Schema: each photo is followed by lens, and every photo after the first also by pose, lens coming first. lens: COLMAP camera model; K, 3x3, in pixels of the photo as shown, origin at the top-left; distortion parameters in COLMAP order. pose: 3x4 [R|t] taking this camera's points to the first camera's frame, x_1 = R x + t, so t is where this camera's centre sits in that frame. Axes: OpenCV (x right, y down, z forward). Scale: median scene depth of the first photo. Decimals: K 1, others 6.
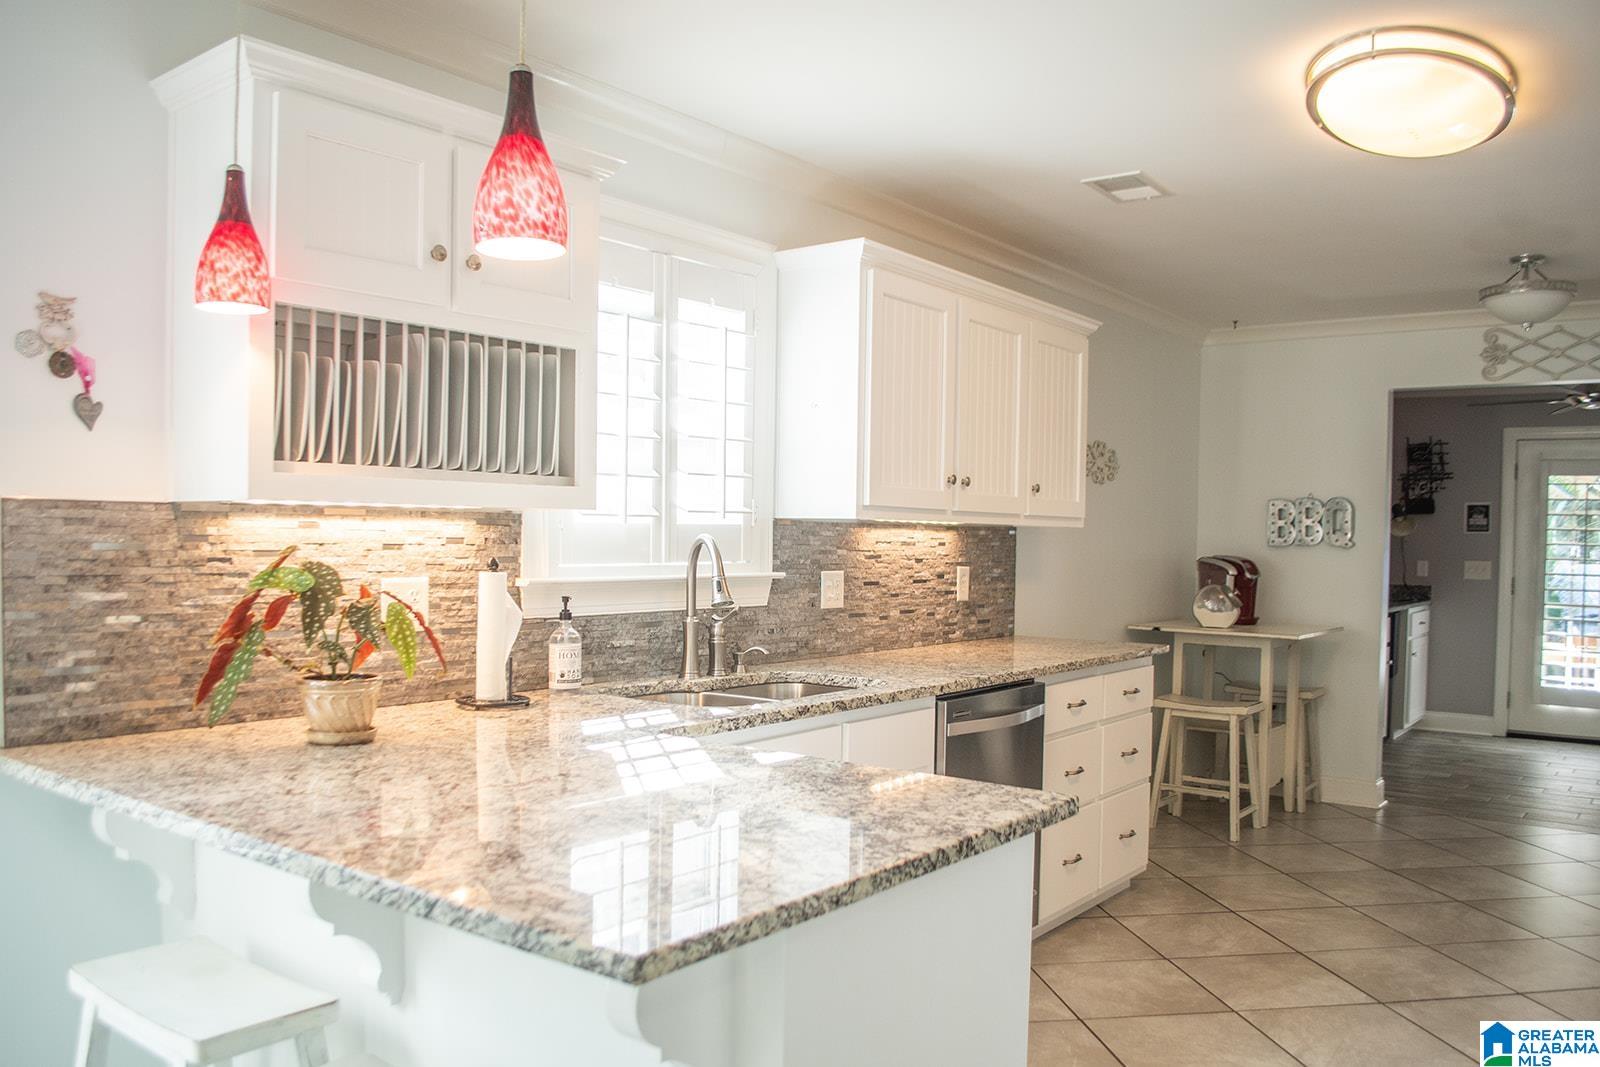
lens RADIAL K [[1254.6, 0, 800.0], [0, 1254.6, 538.6], [0, 0, 1]] dist [-0.070856, -0.006366]
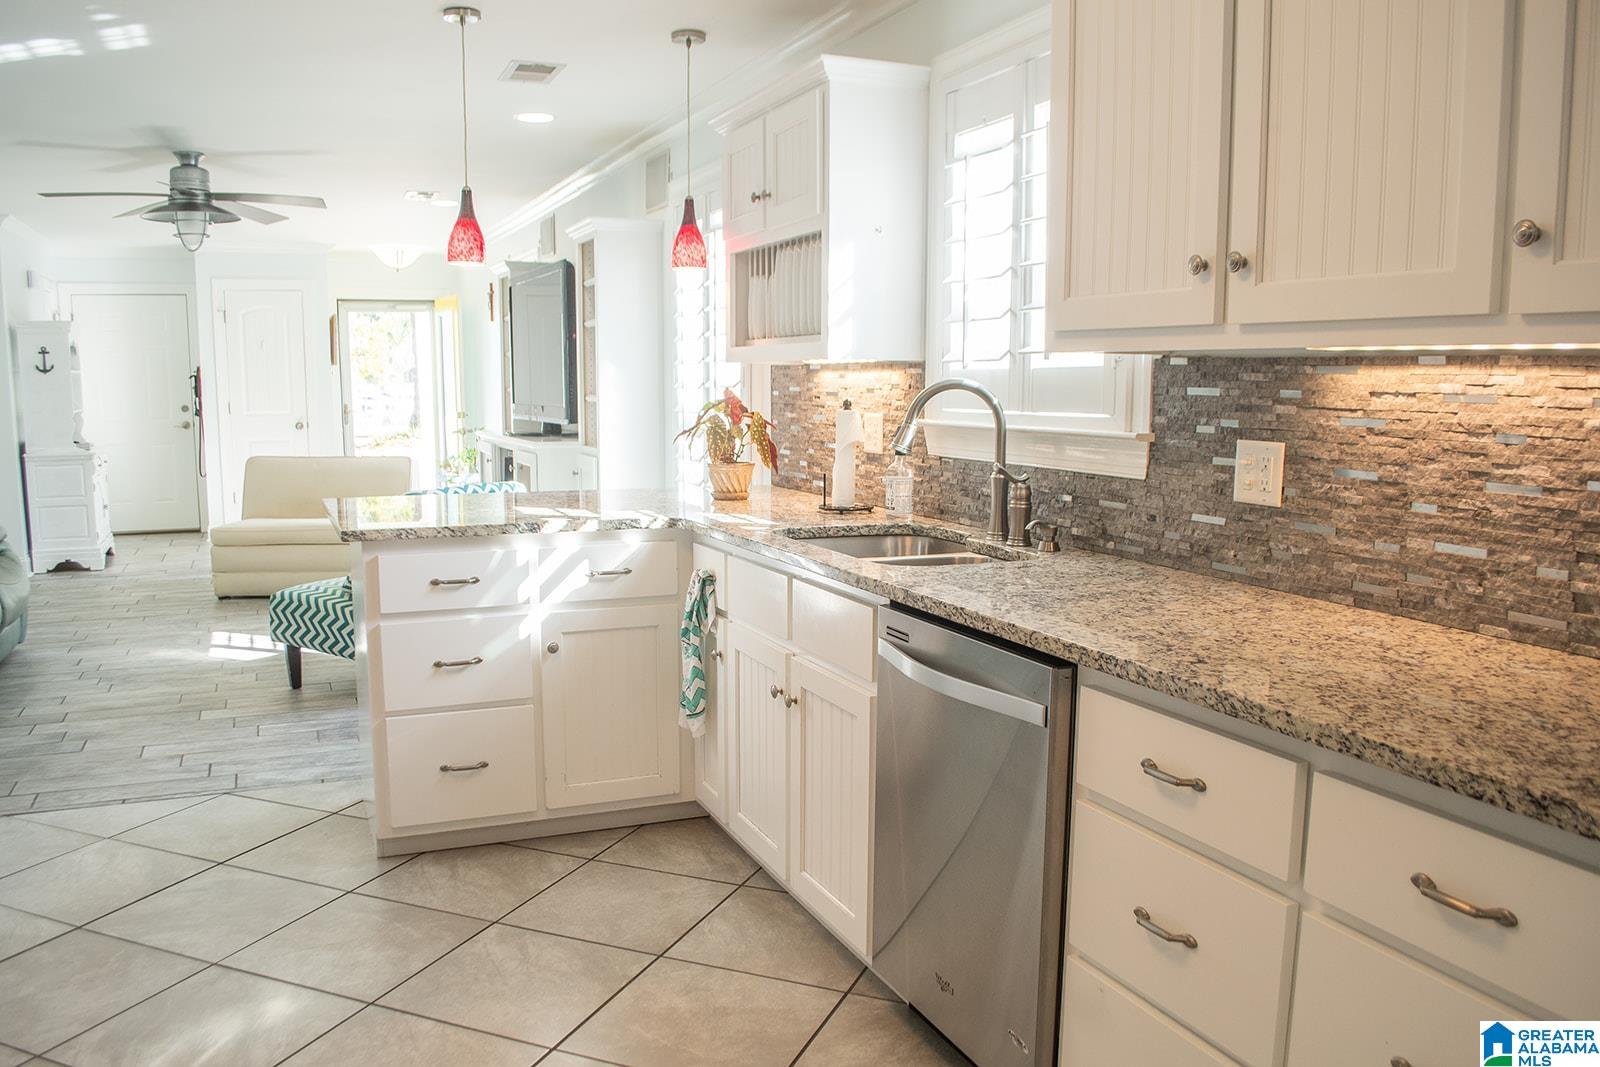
lens RADIAL K [[1254.6, 0, 799.2], [0, 1254.6, 536.7], [0, 0, 1]] dist [-0.070856, -0.006366]
pose [[-0.479665, 0.099467, -0.871796, 0.641344], [-0.006474, 0.993126, 0.116871, 0.003725], [0.877428, 0.061703, -0.475724, 1.090864]]
